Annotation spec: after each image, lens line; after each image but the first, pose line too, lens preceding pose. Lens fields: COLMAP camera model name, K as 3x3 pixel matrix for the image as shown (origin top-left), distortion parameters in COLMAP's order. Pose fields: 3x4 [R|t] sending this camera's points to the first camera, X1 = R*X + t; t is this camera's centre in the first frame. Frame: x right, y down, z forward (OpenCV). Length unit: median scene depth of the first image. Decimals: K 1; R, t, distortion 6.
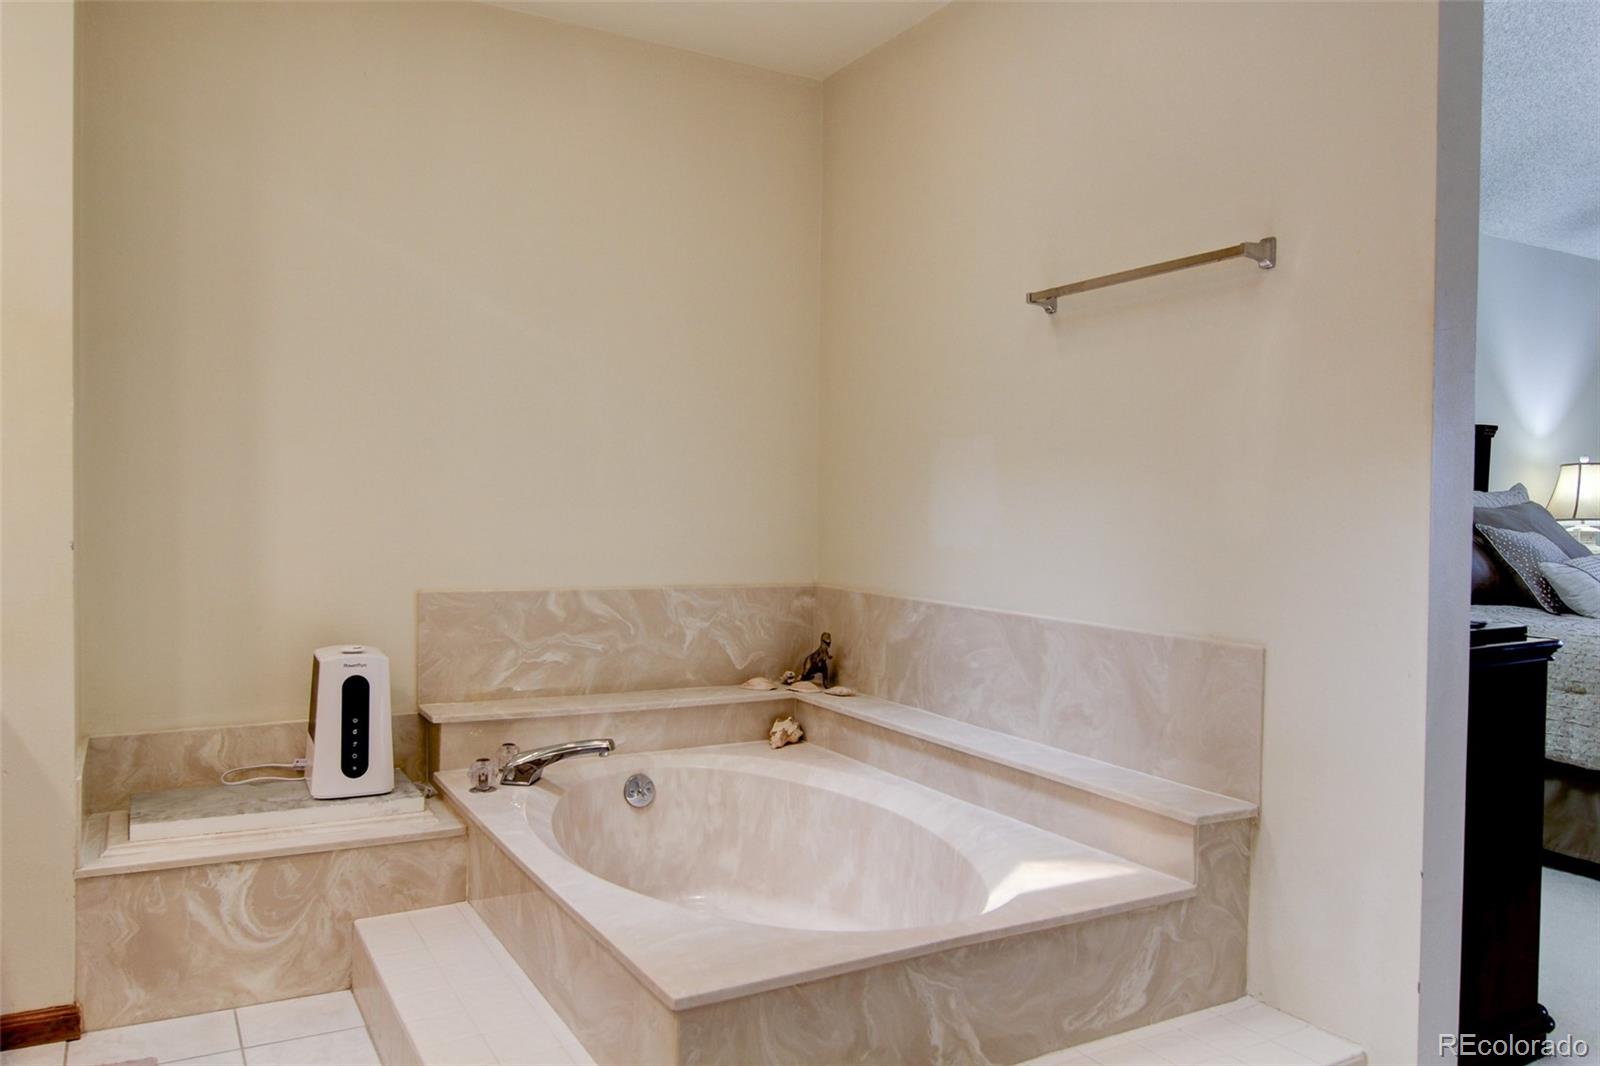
lens RADIAL K [[1157.8, 0, 796.2], [0, 1157.8, 532.3], [0, 0, 1]] dist [0.002146, -0.016820]
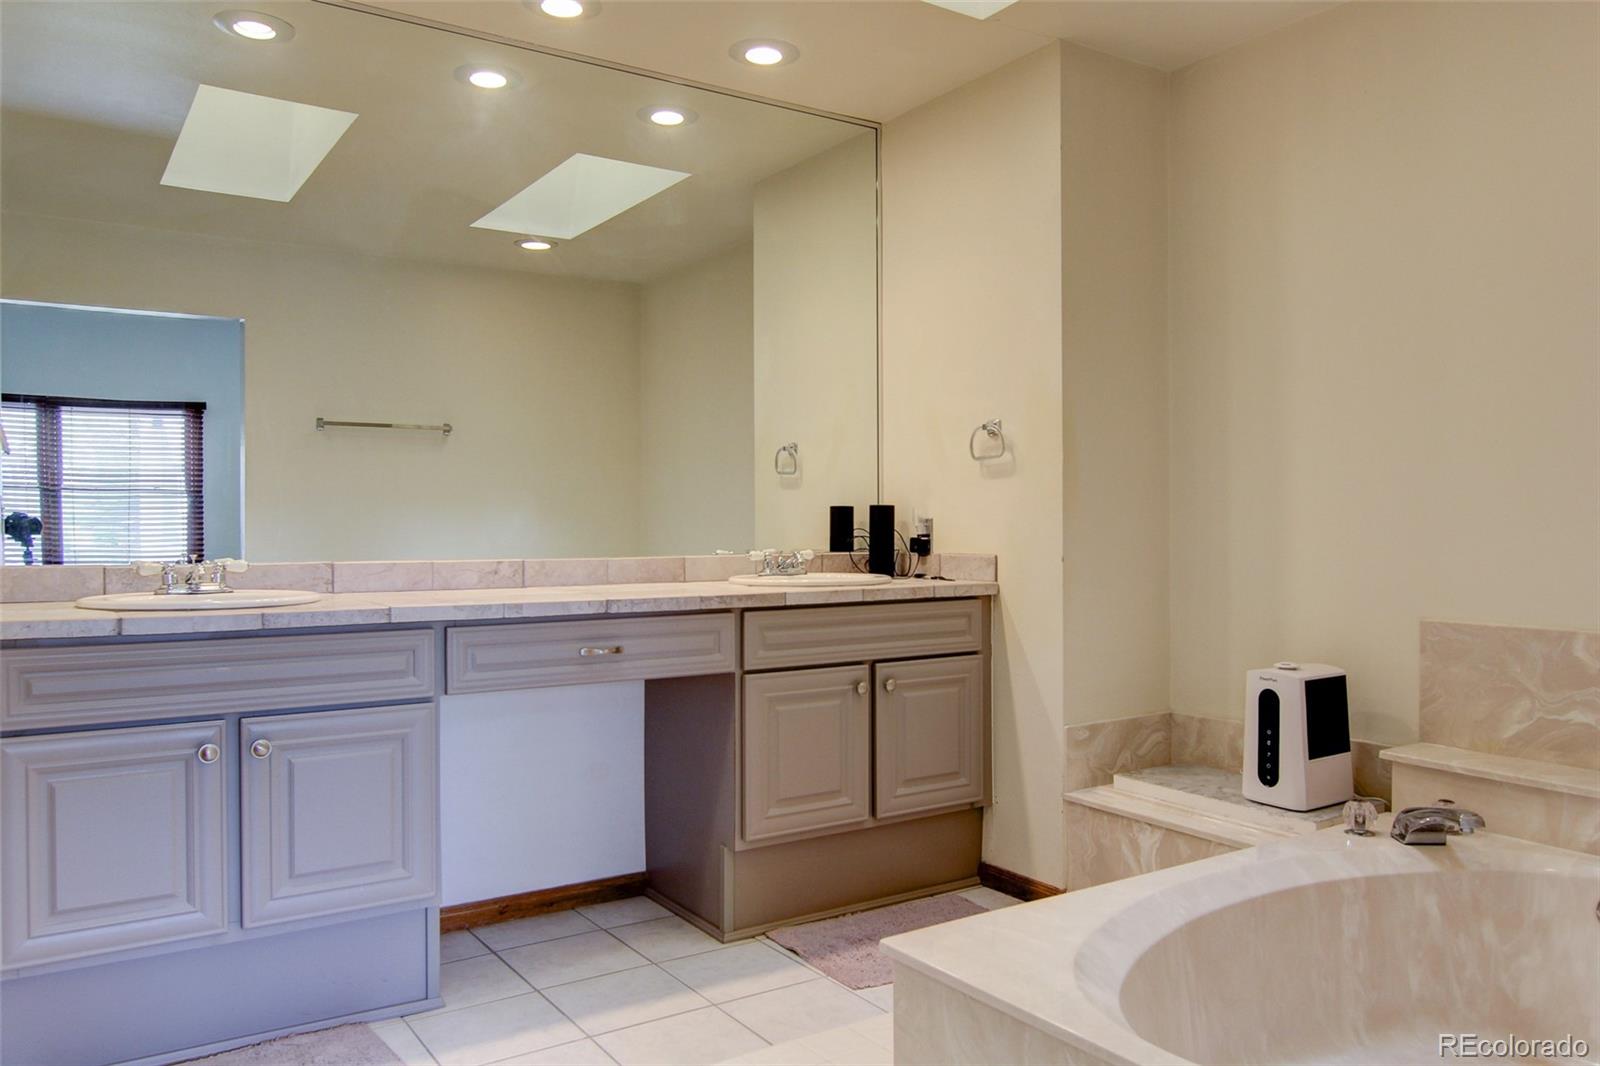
lens RADIAL K [[1157.8, 0, 790.7], [0, 1157.8, 527.3], [0, 0, 1]] dist [0.002146, -0.016820]
pose [[0.061528, -0.015289, -0.997988, 0.628250], [-0.015307, 0.999751, -0.016259, -0.000027], [0.997988, 0.016277, 0.061279, 0.483648]]
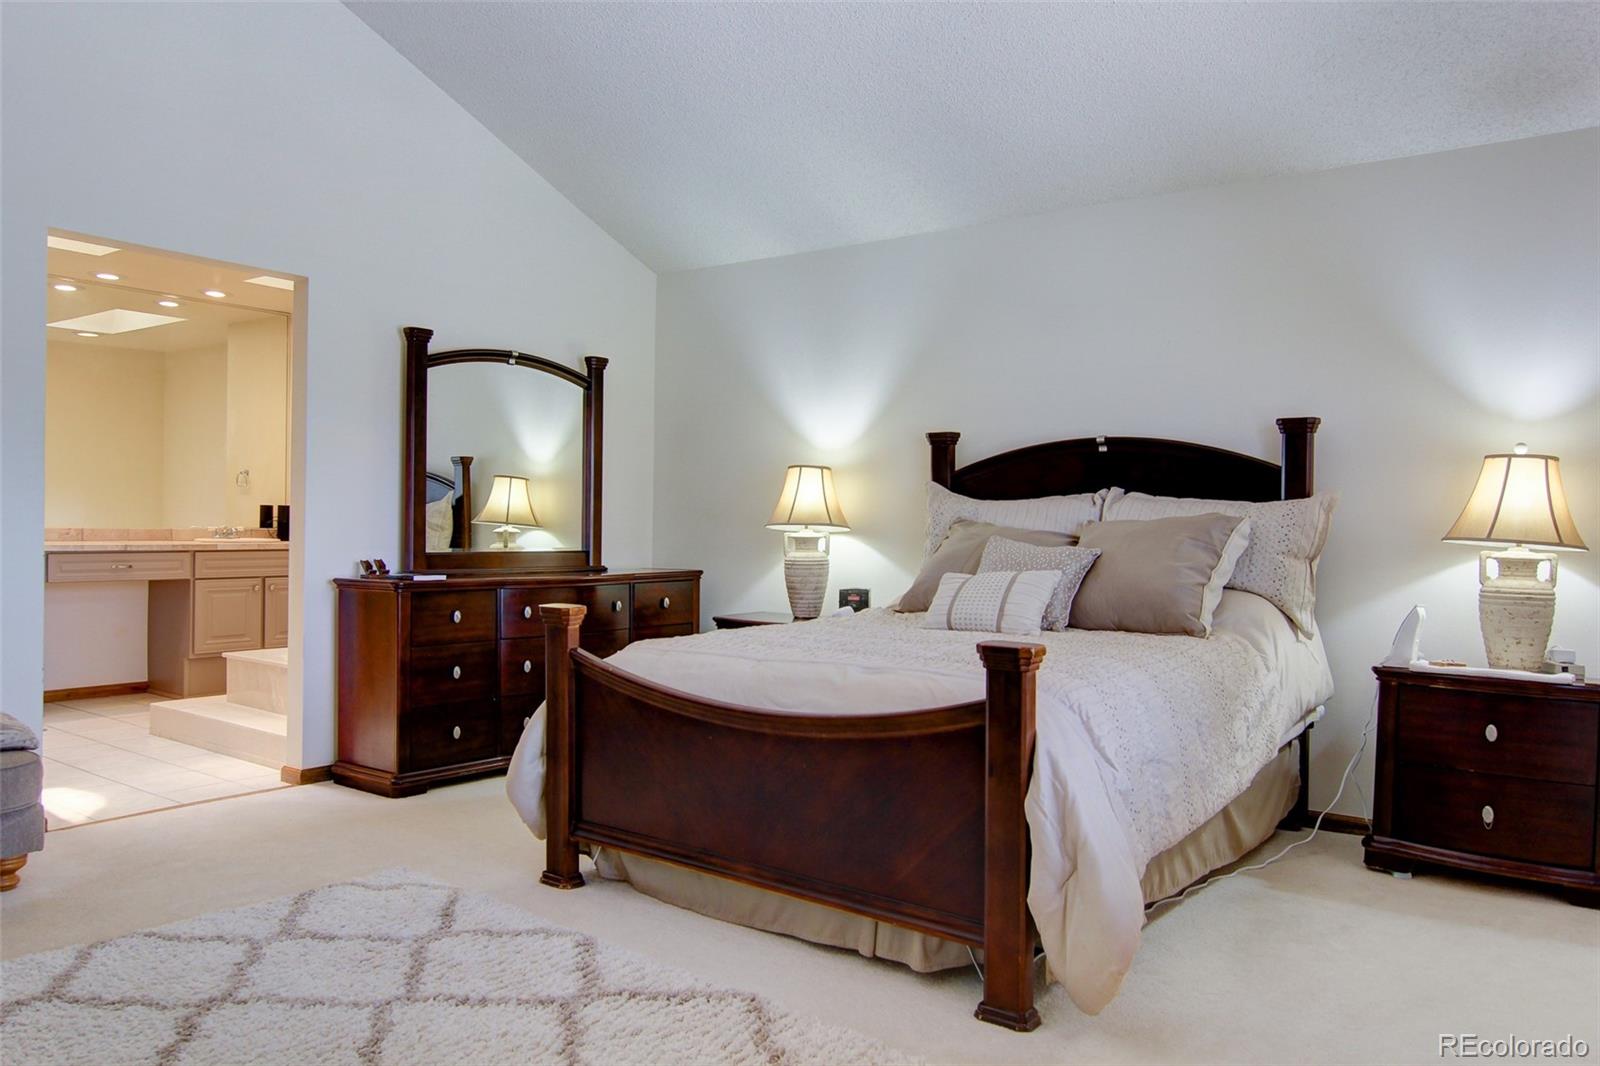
lens RADIAL K [[1157.8, 0, 806.3], [0, 1157.8, 534.8], [0, 0, 1]] dist [0.002146, -0.016820]
pose [[0.403708, 0.005032, -0.914874, 1.629069], [-0.035502, 0.999318, -0.010169, 0.002688], [0.914199, 0.036585, 0.403611, 0.612809]]
